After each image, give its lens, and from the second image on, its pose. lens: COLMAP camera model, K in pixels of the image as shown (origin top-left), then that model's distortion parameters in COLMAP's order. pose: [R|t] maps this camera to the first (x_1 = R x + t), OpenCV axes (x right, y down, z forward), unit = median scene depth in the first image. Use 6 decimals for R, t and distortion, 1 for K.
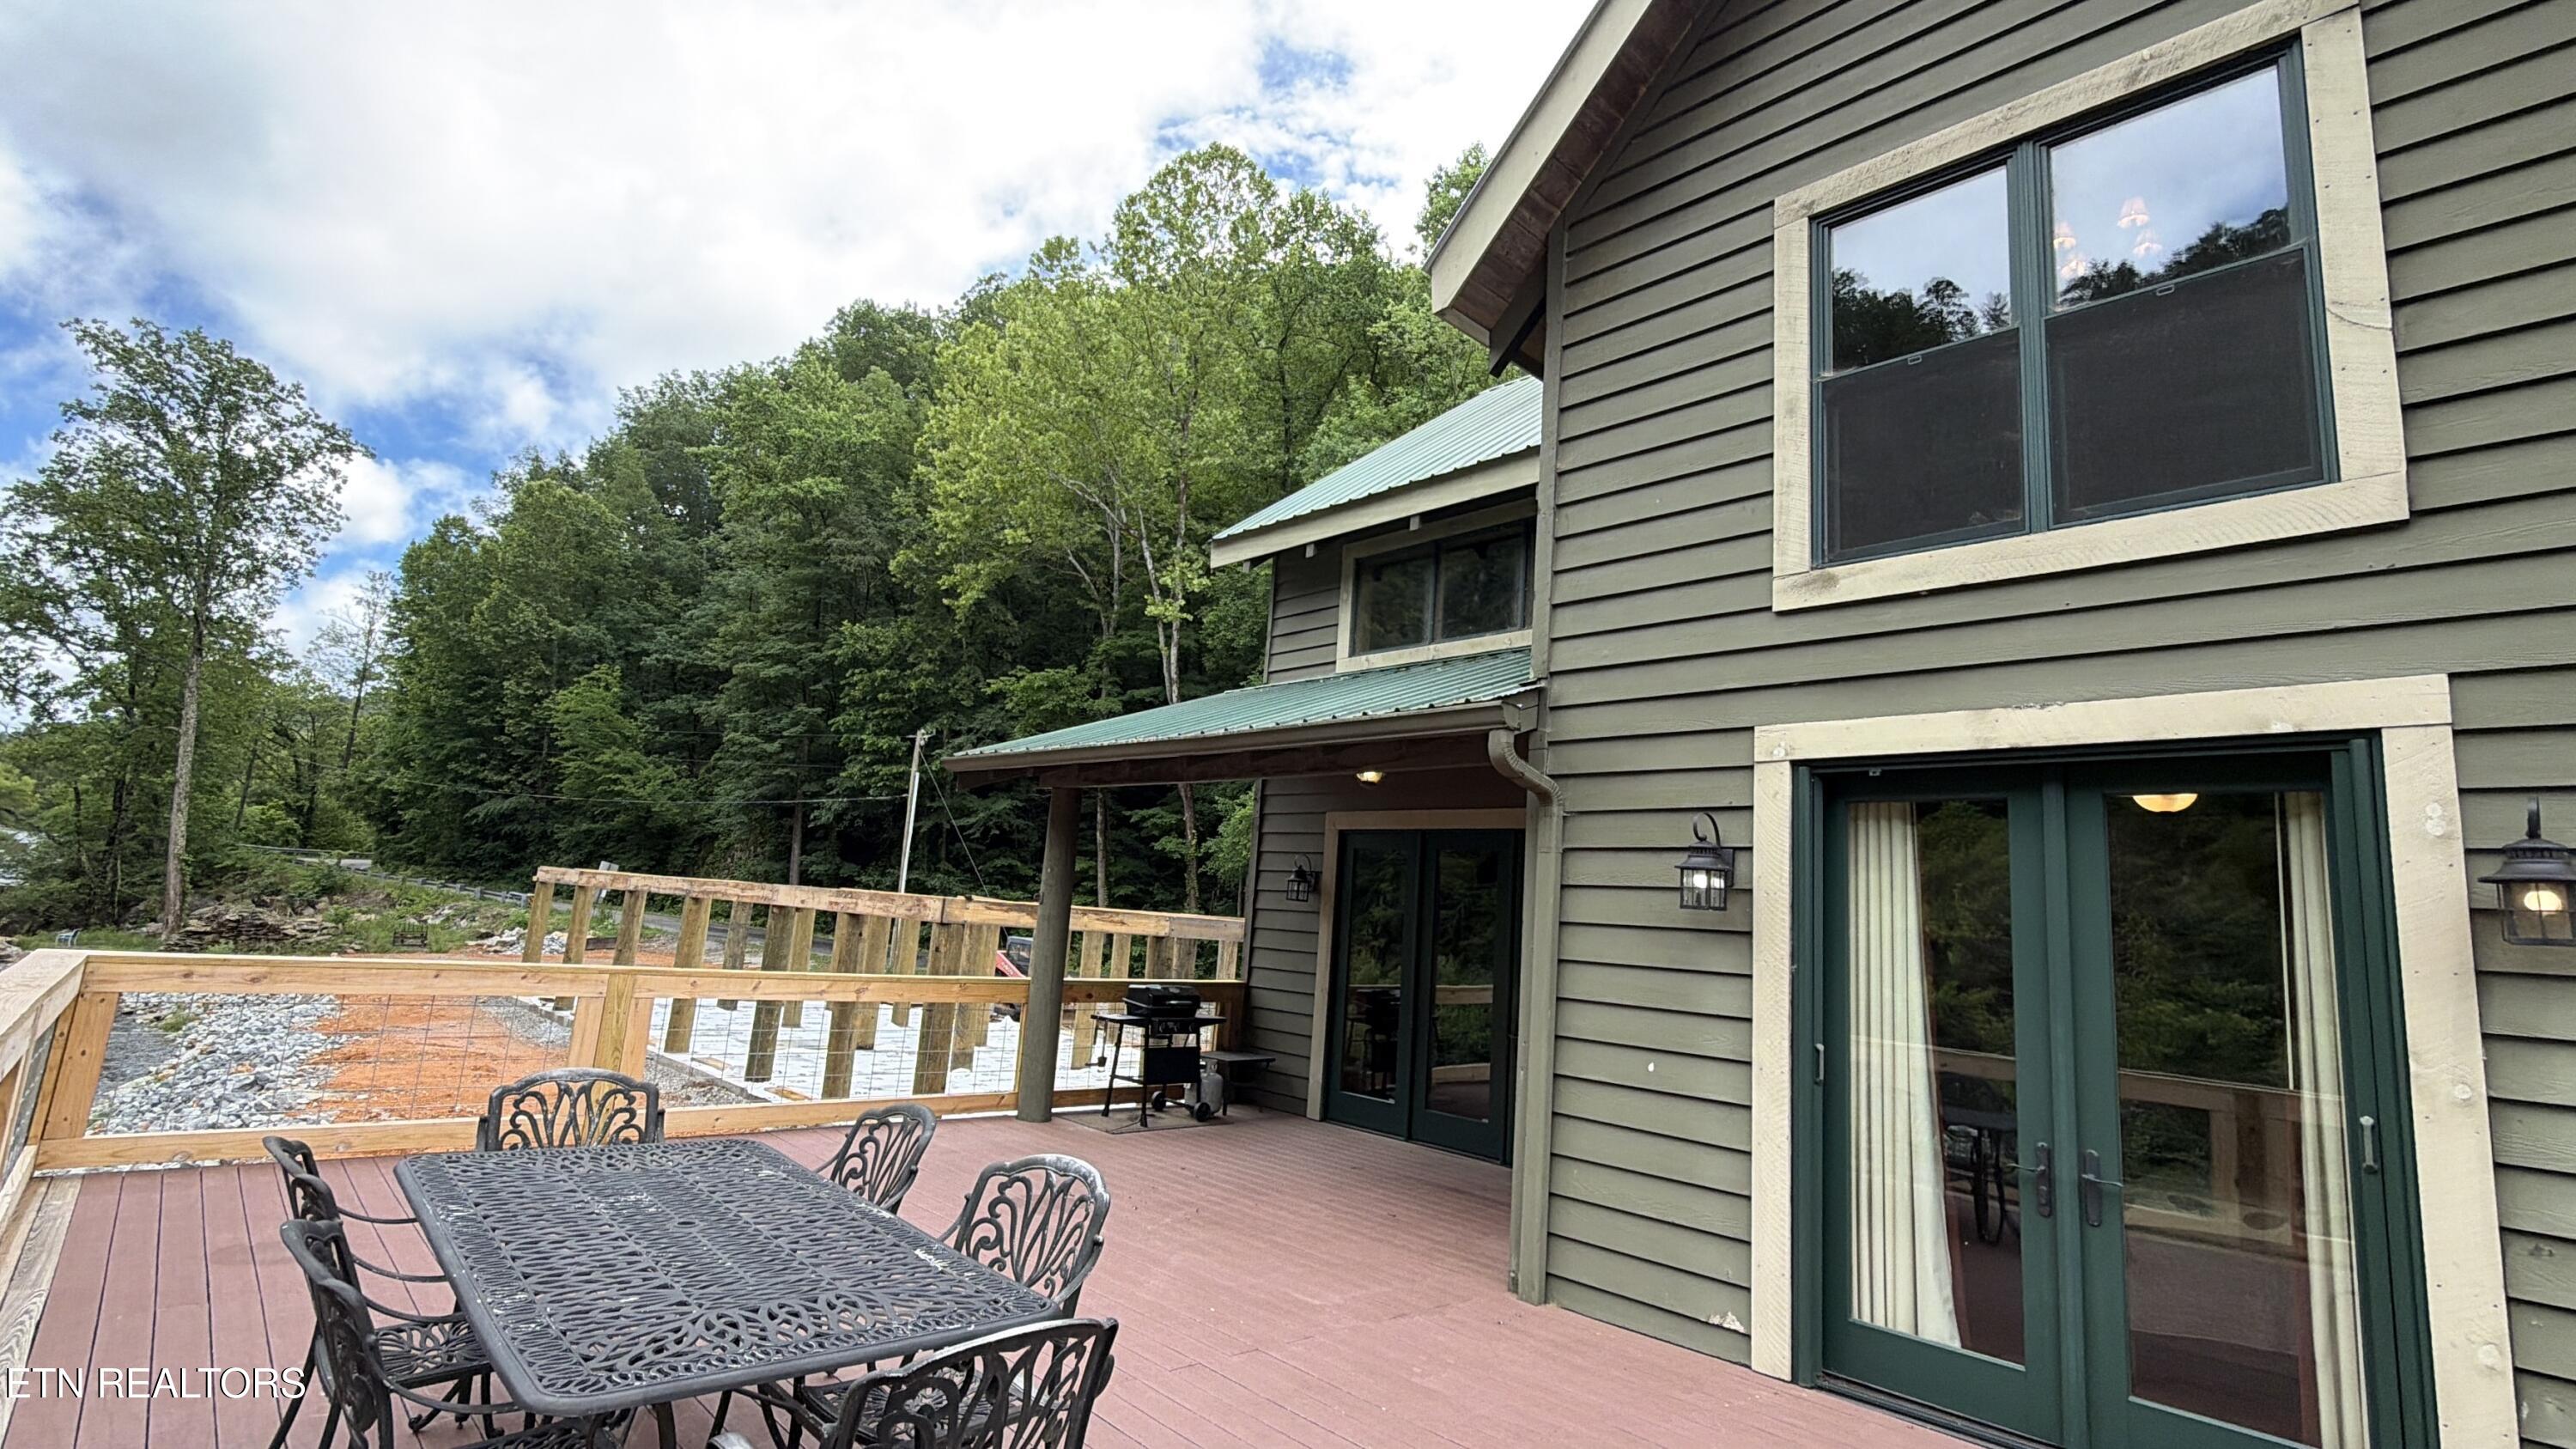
lens RADIAL K [[1169.7, 0, 1286.8], [0, 1169.7, 726.1], [0, 0, 1]] dist [-0.001548, -0.000763]
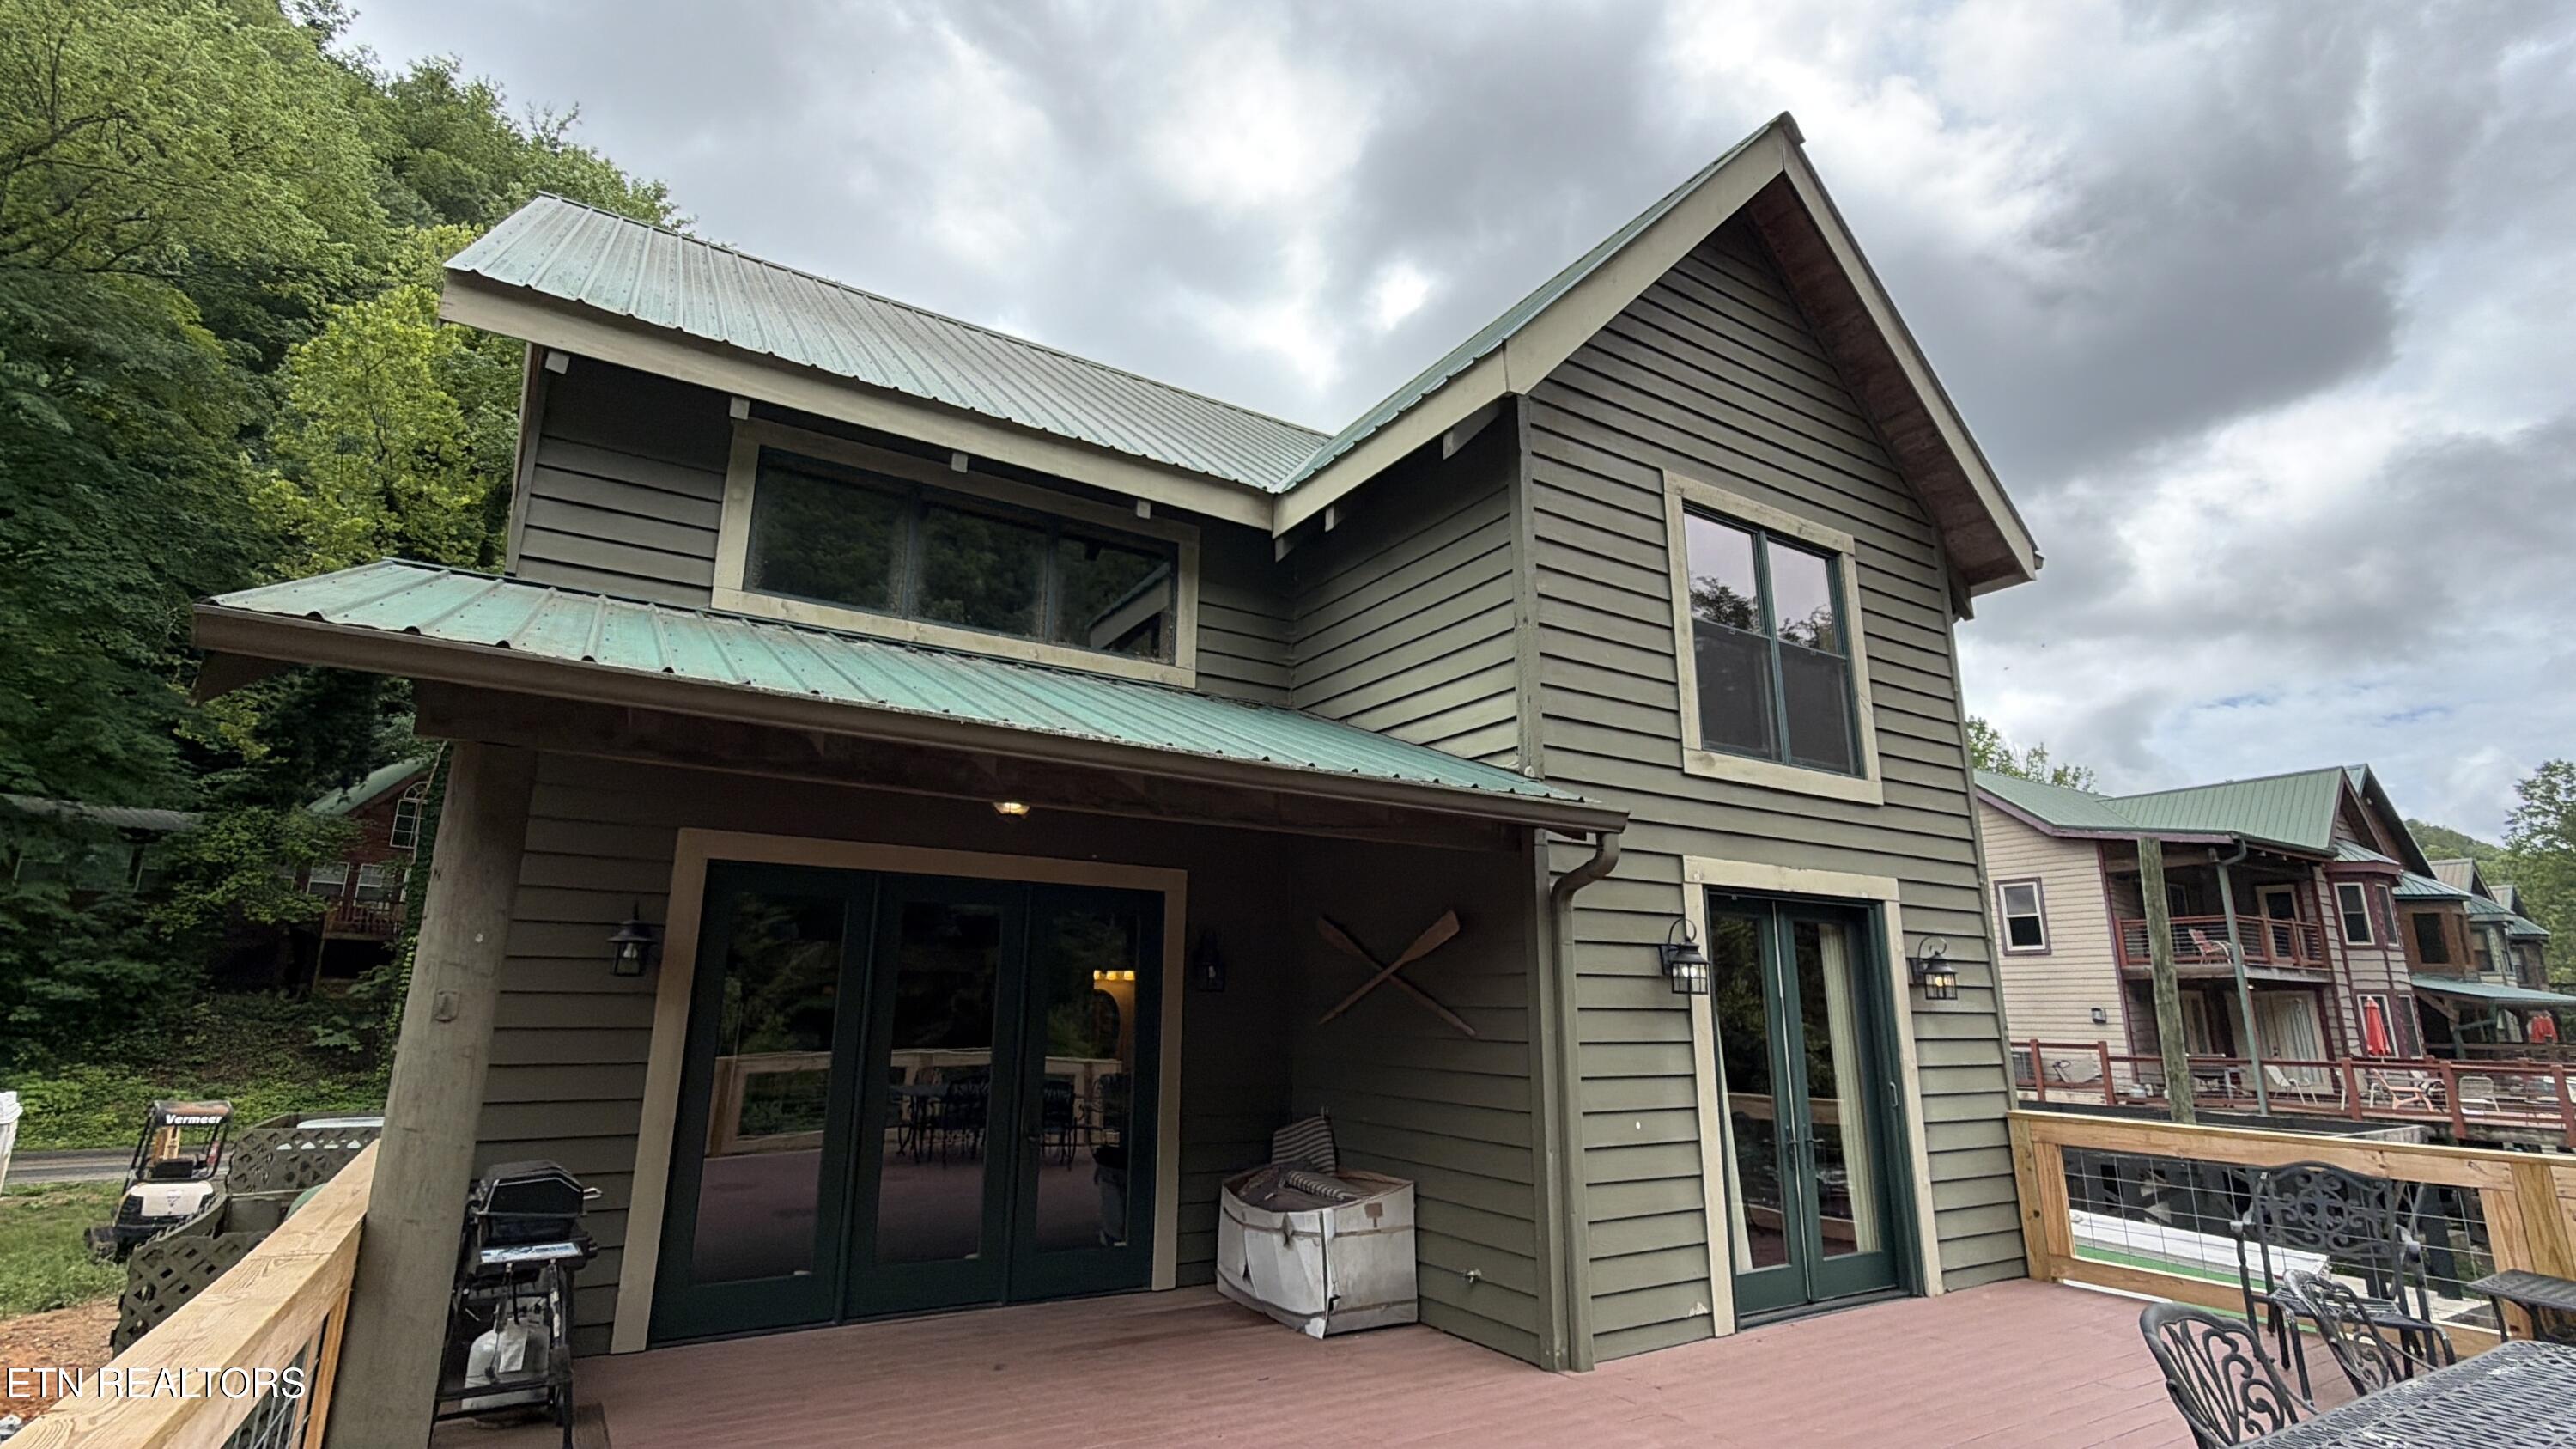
lens RADIAL K [[1169.7, 0, 1286.8], [0, 1169.7, 726.1], [0, 0, 1]] dist [-0.001548, -0.000763]
pose [[0.207081, 0.160410, 0.965084, -1.056687], [-0.160052, 0.978731, -0.128335, 0.104215], [-0.965143, -0.127887, 0.228350, 1.185645]]
